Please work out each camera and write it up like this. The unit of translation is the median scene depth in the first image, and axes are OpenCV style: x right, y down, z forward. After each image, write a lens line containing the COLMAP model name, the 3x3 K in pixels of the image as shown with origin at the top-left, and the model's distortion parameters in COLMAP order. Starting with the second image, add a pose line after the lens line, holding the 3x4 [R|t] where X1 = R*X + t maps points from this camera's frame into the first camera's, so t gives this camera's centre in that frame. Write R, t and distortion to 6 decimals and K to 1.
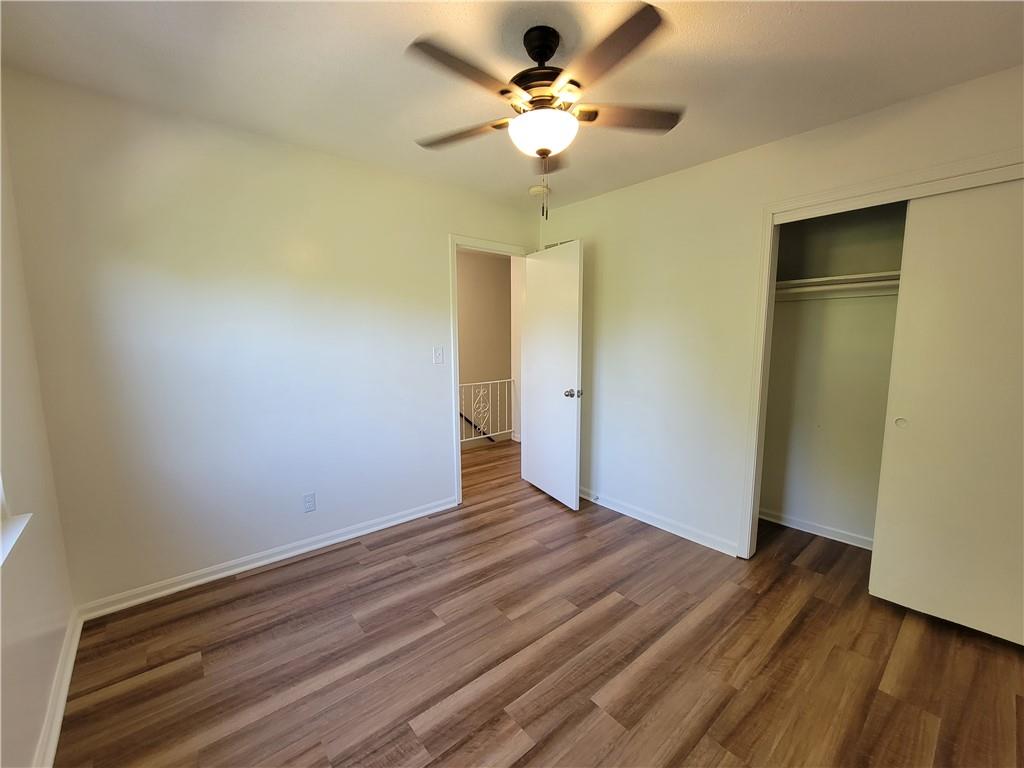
lens RADIAL K [[420.0, 0, 514.2], [0, 420.0, 386.2], [0, 0, 1]] dist [-0.004423, 0.000764]
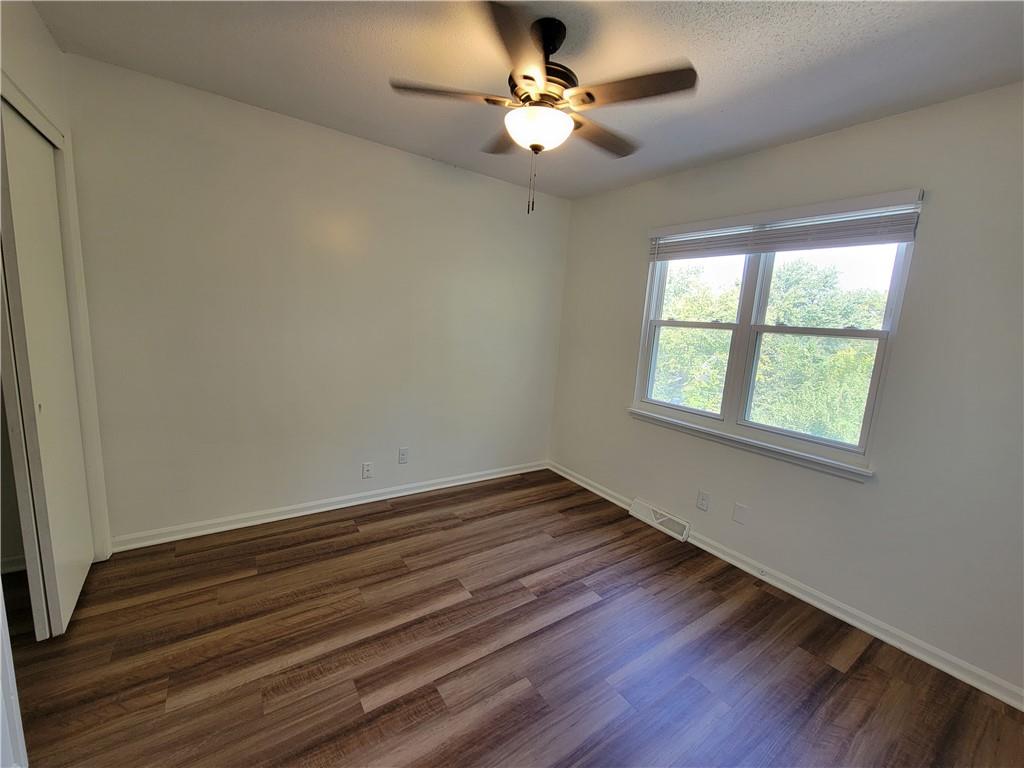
lens RADIAL K [[420.0, 0, 514.2], [0, 420.0, 386.2], [0, 0, 1]] dist [-0.004423, 0.000764]
pose [[-0.993254, -0.082983, 0.080999, -0.003212], [-0.057365, 0.958661, 0.278709, -0.255397], [-0.100779, 0.272182, -0.956954, 1.913149]]
